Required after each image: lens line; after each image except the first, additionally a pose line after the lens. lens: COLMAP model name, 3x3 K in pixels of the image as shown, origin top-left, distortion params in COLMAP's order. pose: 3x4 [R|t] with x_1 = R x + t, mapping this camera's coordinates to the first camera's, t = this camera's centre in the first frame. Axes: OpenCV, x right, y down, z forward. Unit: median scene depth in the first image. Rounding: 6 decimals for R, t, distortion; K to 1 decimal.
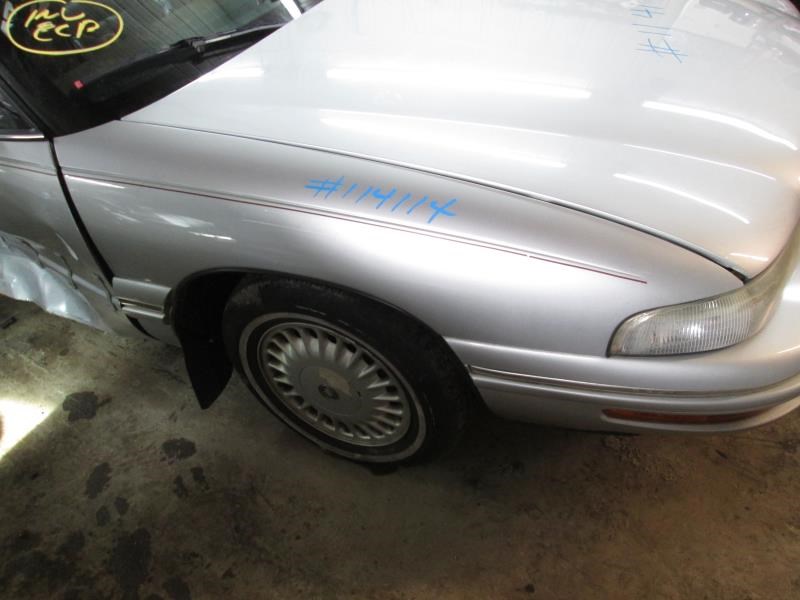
lens RADIAL K [[651.6, 0, 401.0], [0, 651.6, 302.3], [0, 0, 1]] dist [-0.040453, 0.016657]
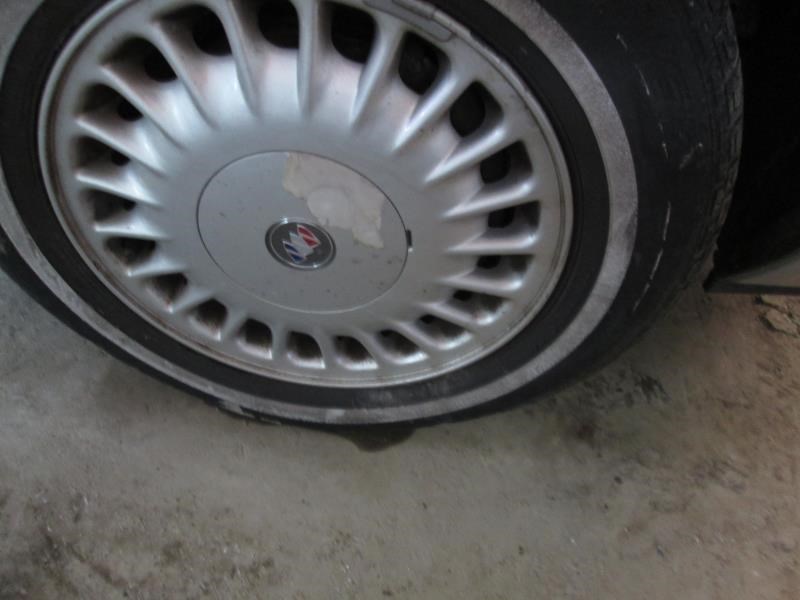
lens RADIAL K [[651.6, 0, 395.7], [0, 651.6, 292.6], [0, 0, 1]] dist [-0.040453, 0.016657]
pose [[0.924711, -0.079852, 0.372201, -0.172646], [0.034753, 0.991377, 0.126347, 0.110512], [-0.379080, -0.103899, 0.919512, 0.612665]]
